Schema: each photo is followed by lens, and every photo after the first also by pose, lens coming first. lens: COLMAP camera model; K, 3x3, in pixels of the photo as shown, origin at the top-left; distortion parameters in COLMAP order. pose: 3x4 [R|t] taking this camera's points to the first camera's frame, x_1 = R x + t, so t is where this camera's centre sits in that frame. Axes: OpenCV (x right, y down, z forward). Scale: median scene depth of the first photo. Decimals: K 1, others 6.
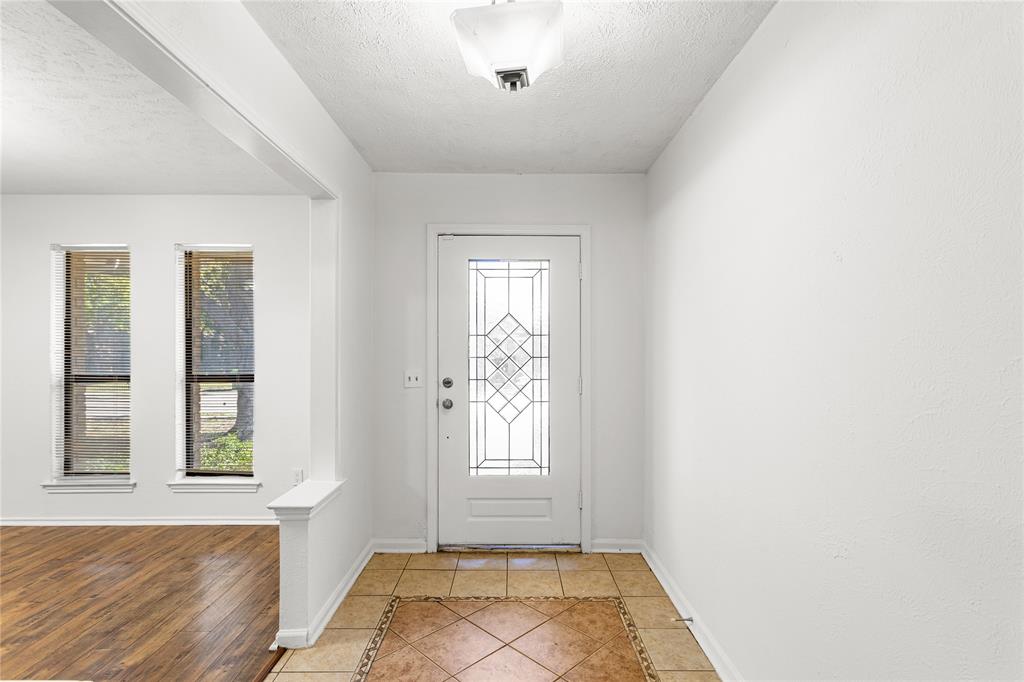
lens RADIAL K [[489.7, 0, 511.9], [0, 489.7, 353.6], [0, 0, 1]] dist [-0.000508, -0.000031]
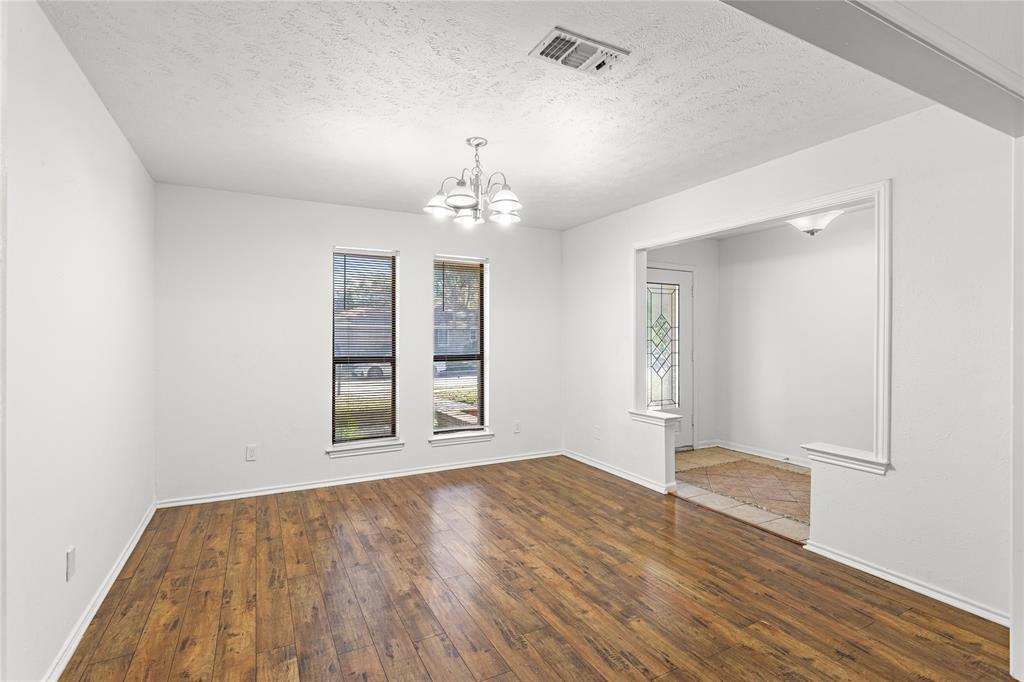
lens RADIAL K [[493.7, 0, 513.7], [0, 493.7, 333.3], [0, 0, 1]] dist [-0.000016, -0.000023]
pose [[0.885711, 0.001706, 0.464234, -1.261233], [0.001372, 0.999979, -0.006291, -0.006433], [-0.464235, 0.006209, 0.885690, -0.286890]]
